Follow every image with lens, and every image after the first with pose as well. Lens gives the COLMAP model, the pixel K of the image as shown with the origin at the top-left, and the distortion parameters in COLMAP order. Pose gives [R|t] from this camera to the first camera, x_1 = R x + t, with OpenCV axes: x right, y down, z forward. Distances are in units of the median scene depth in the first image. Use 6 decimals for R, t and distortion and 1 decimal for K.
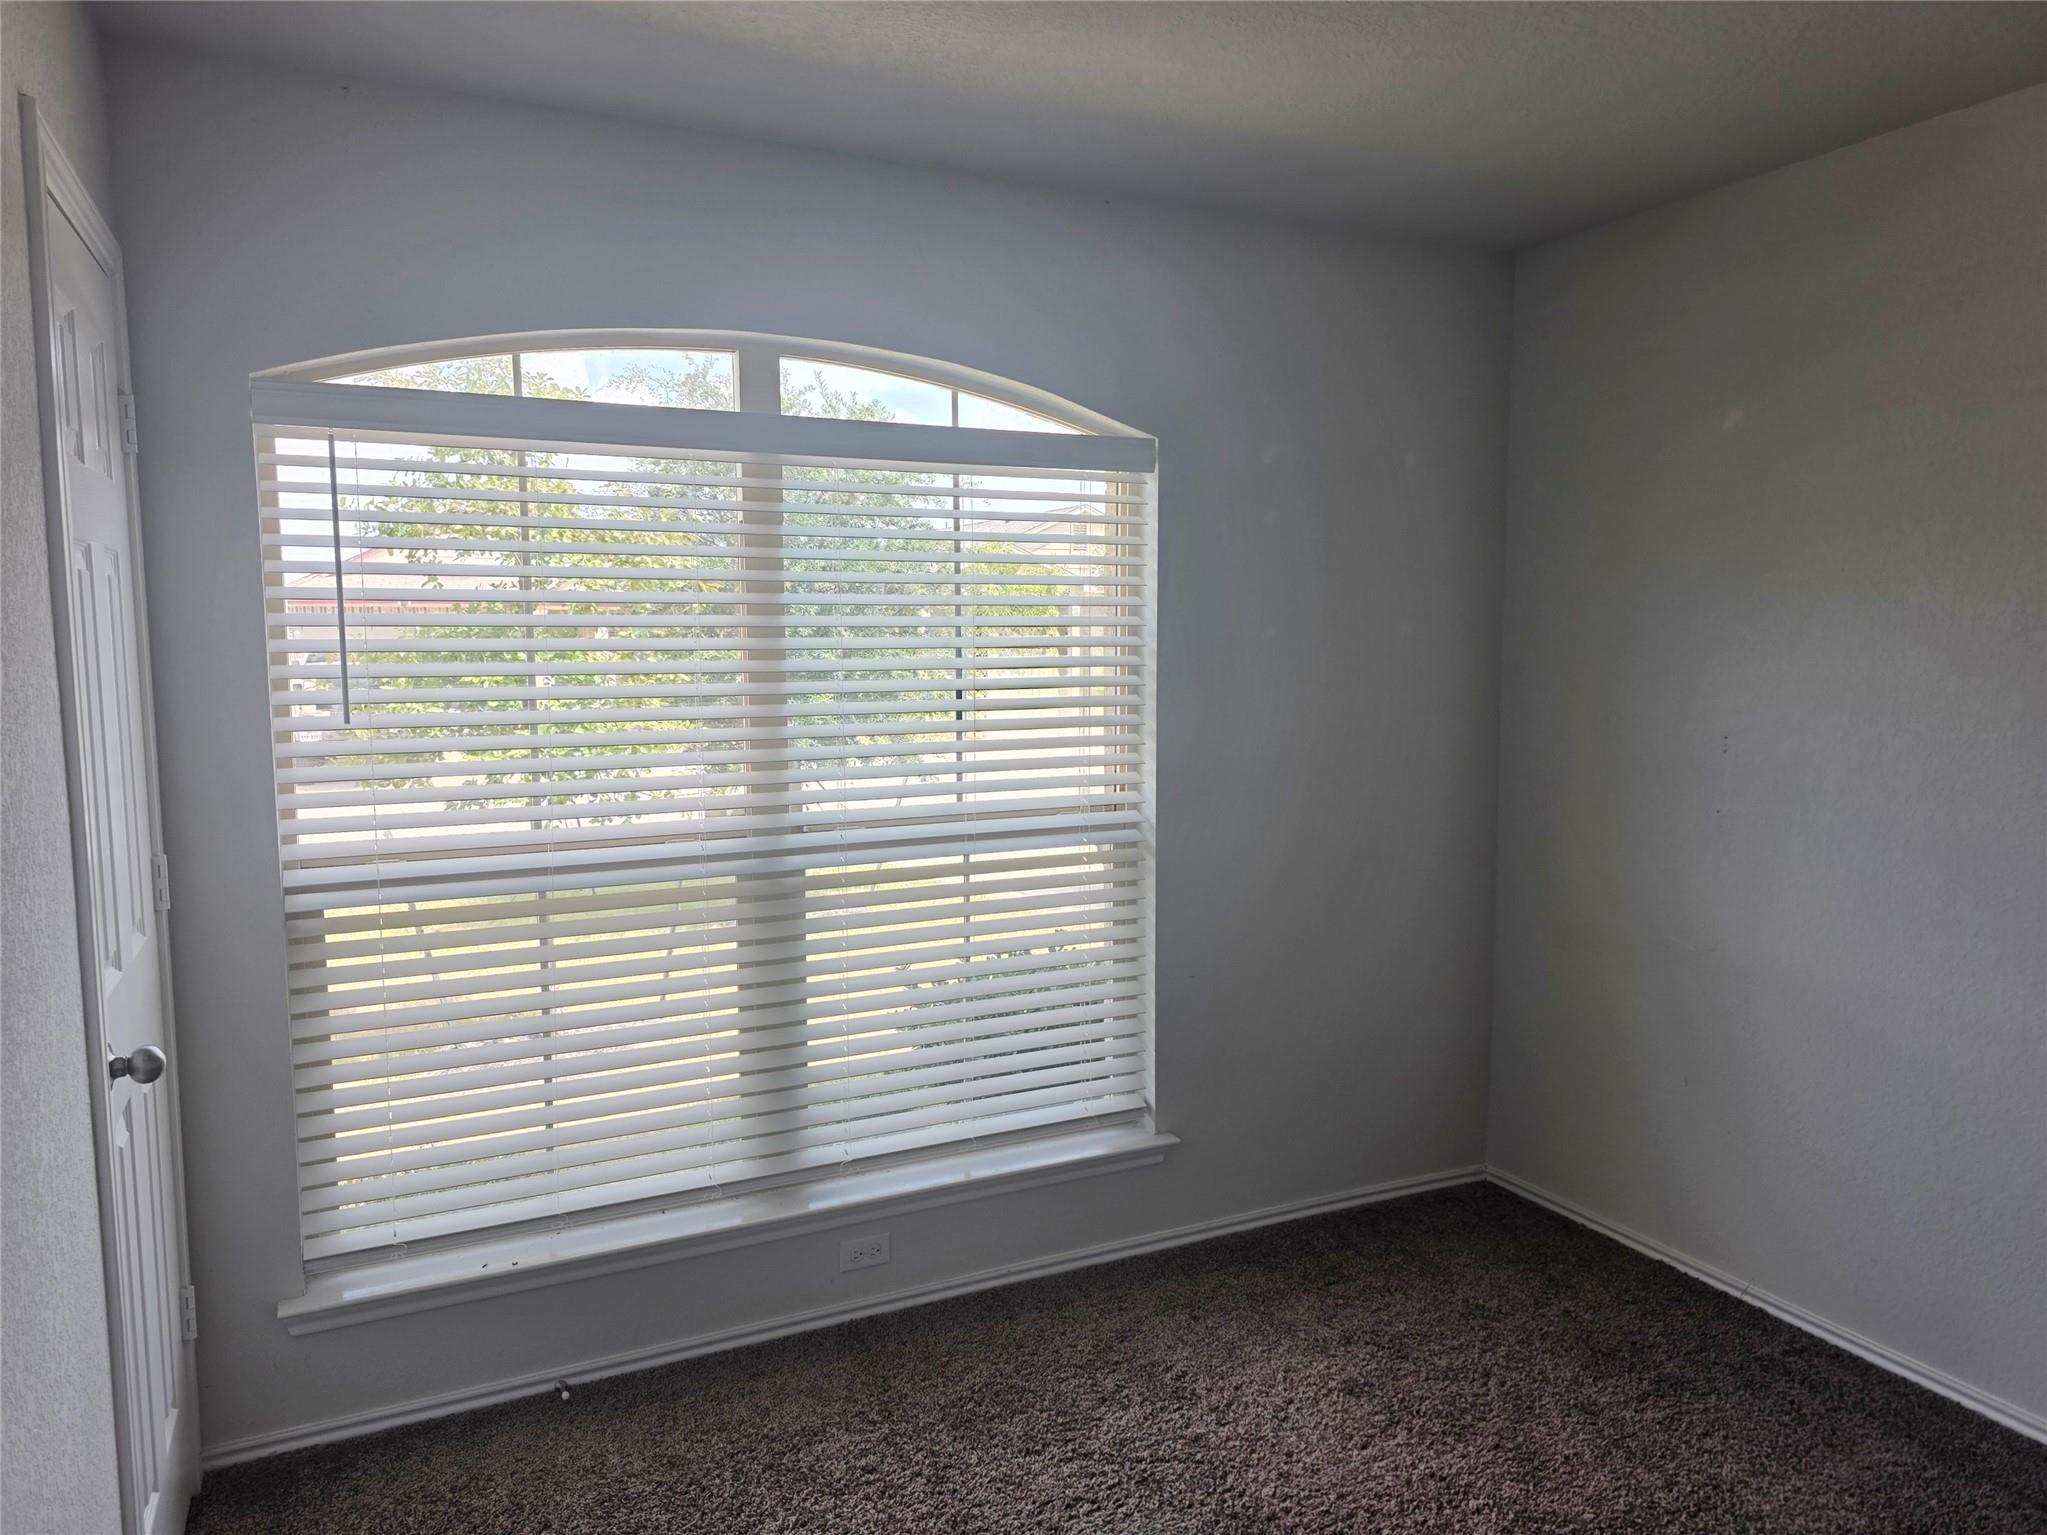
lens RADIAL K [[1426.3, 0, 1023.3], [0, 1426.3, 780.4], [0, 0, 1]] dist [0.080018, -0.001743]
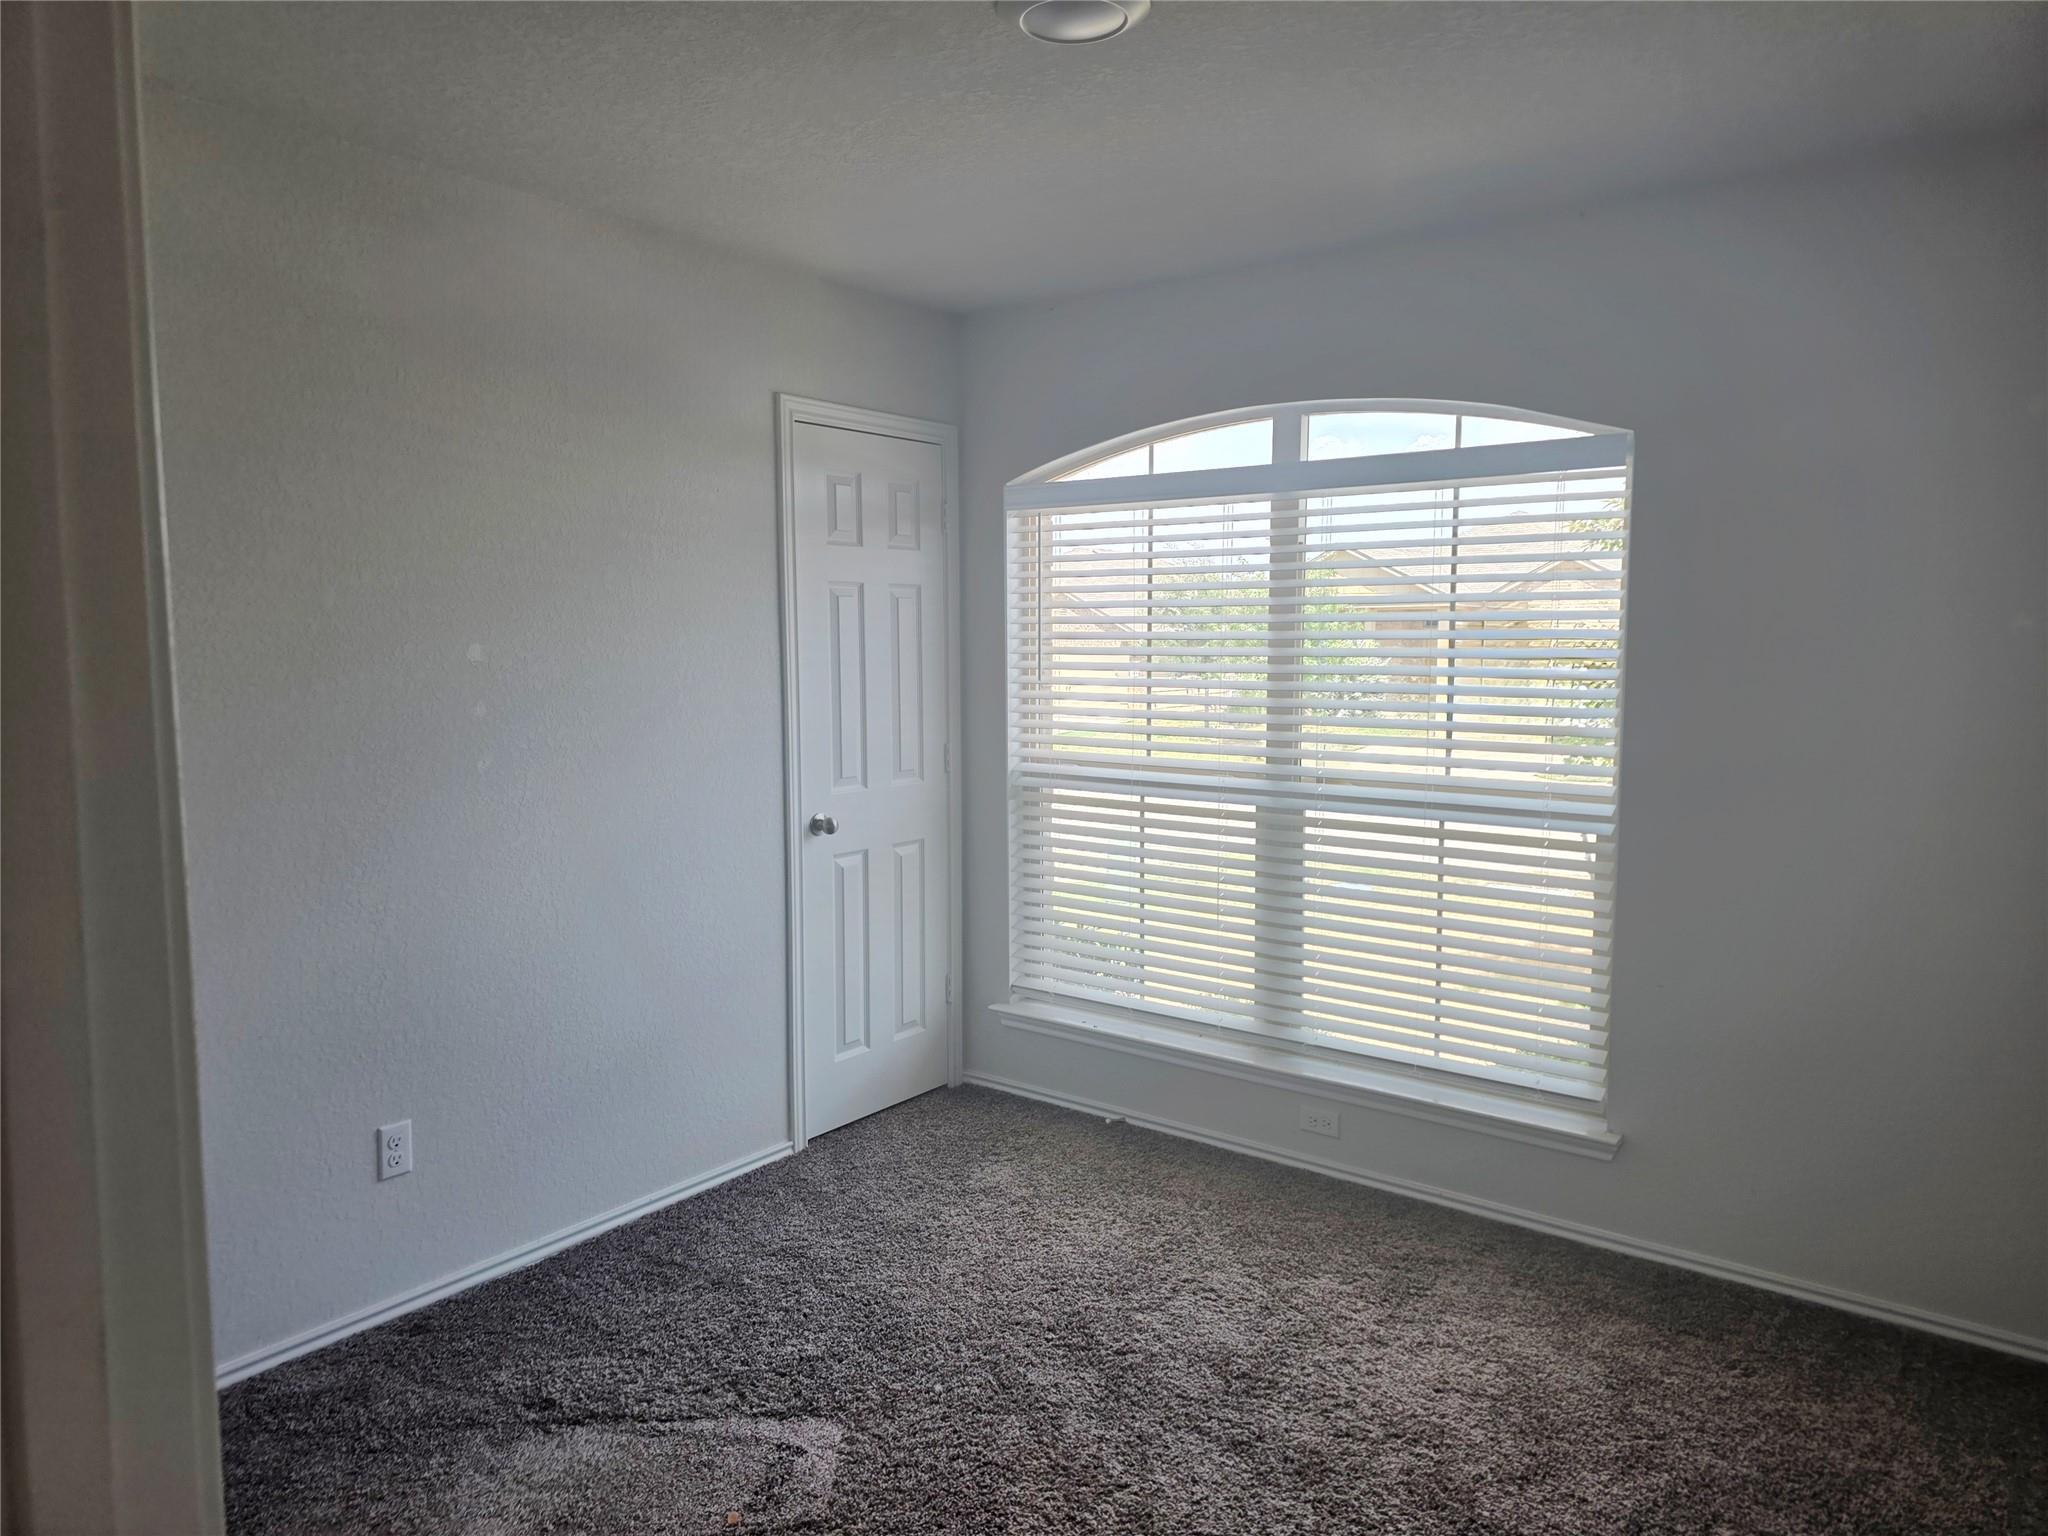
lens RADIAL K [[1369.1, 0, 1042.1], [0, 1369.1, 765.6], [0, 0, 1]] dist [0.074071, -0.071169]
pose [[0.461511, 0.086891, -0.882869, 0.824809], [-0.101362, 0.993839, 0.044827, -0.009405], [0.881325, 0.068801, 0.467475, 0.211118]]
